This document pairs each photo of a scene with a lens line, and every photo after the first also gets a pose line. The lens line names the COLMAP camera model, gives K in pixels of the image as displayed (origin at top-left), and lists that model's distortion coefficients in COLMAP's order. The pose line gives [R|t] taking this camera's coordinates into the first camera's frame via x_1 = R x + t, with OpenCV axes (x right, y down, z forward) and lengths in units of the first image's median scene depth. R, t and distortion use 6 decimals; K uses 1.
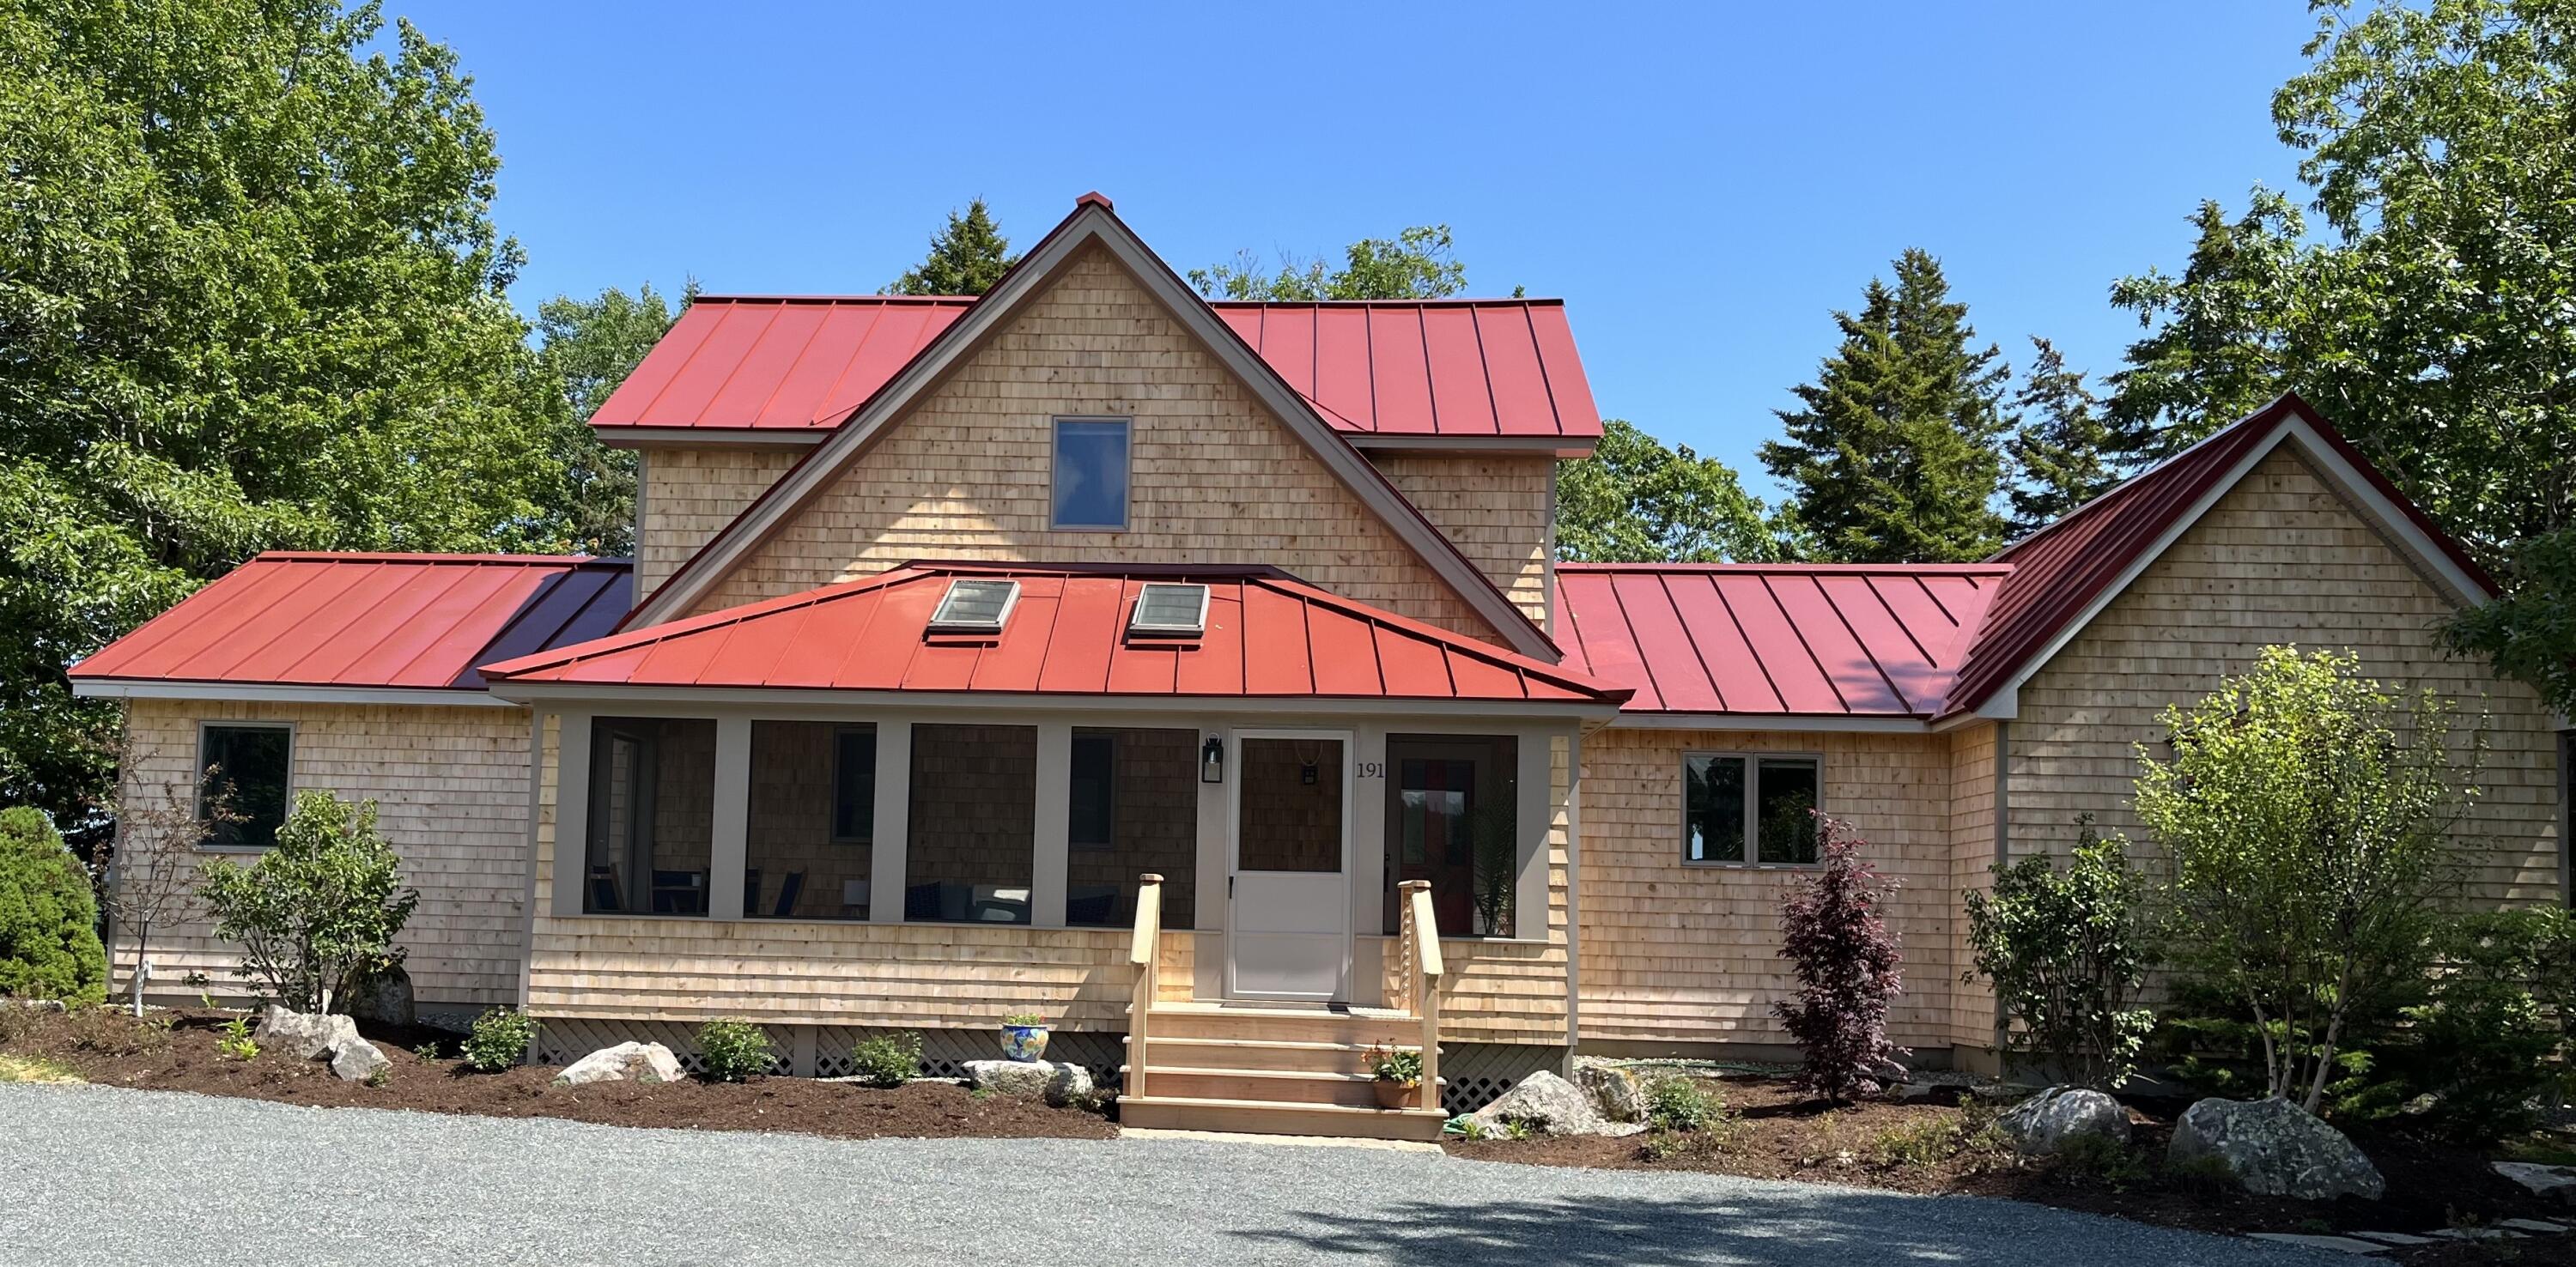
lens RADIAL K [[2128.3, 0, 1164.7], [0, 2128.3, 747.9], [0, 0, 1]] dist [0.052367, -0.027196]
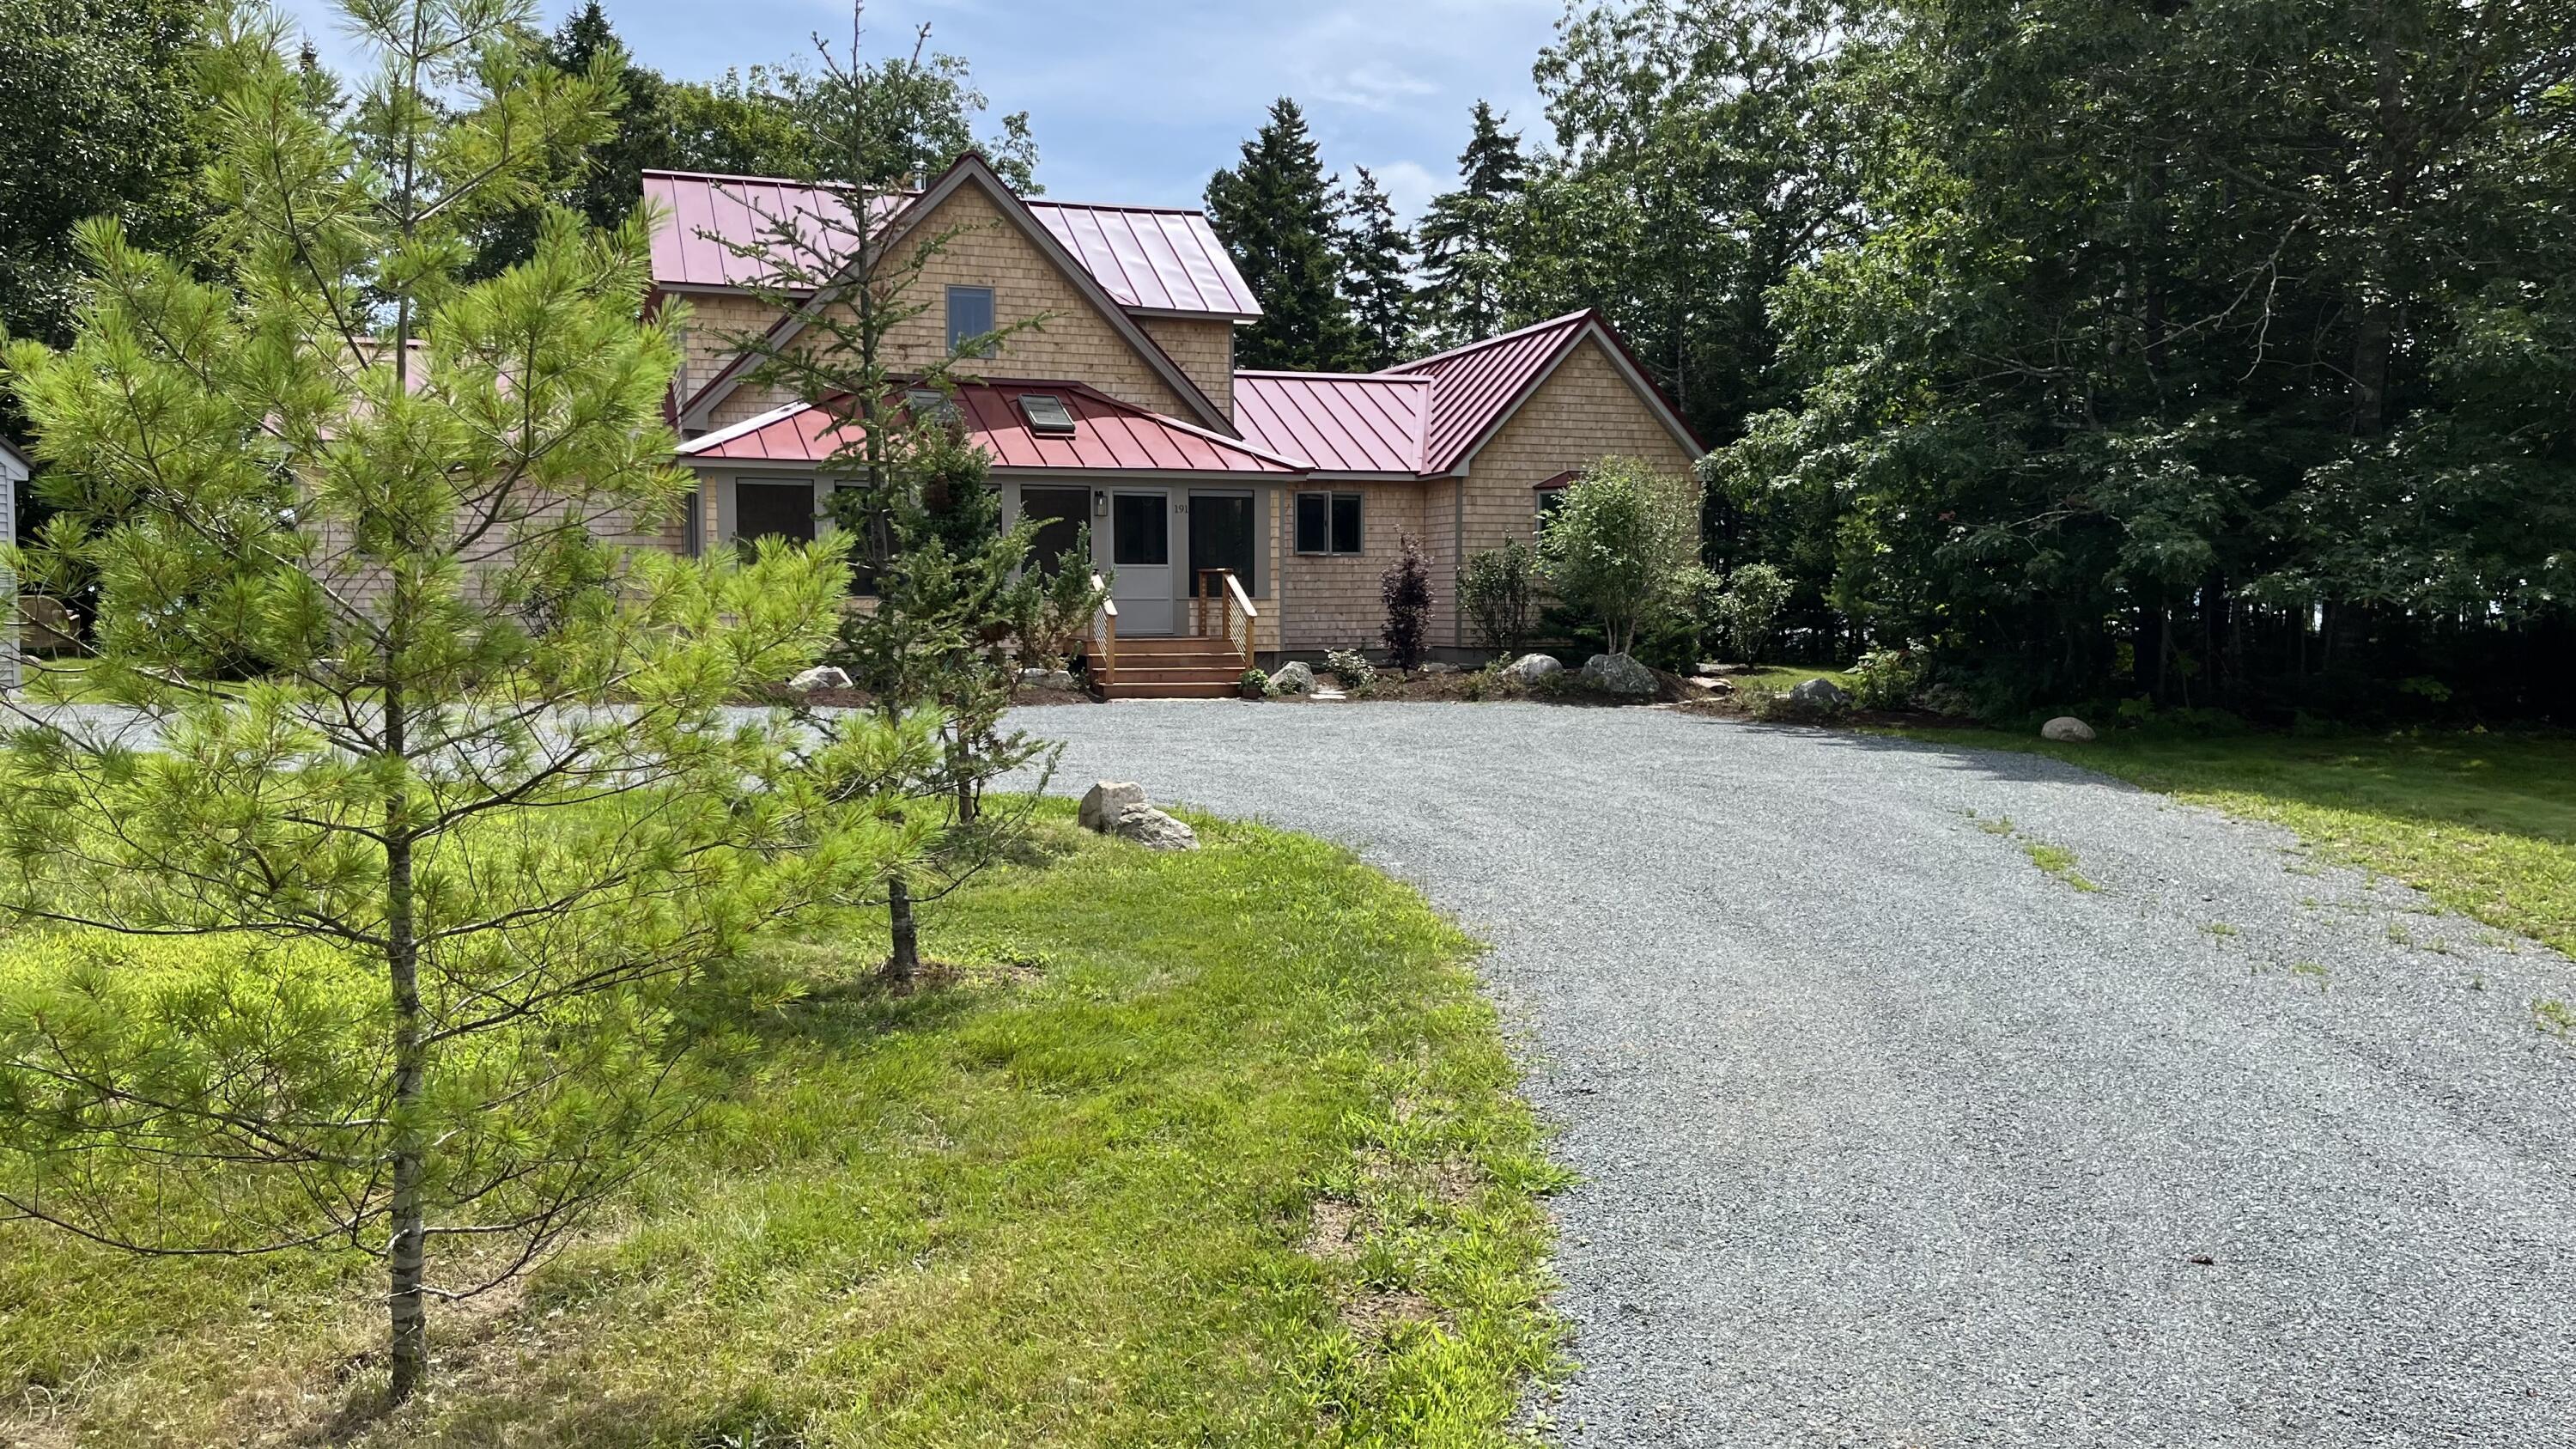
lens RADIAL K [[1950.7, 0, 1287.4], [0, 1950.7, 726.8], [0, 0, 1]] dist [0.036891, -0.009263]
pose [[0.914227, -0.051546, 0.401911, -0.439678], [-0.011635, 0.988127, 0.153195, -0.054342], [-0.405036, -0.144731, 0.902773, -0.518187]]
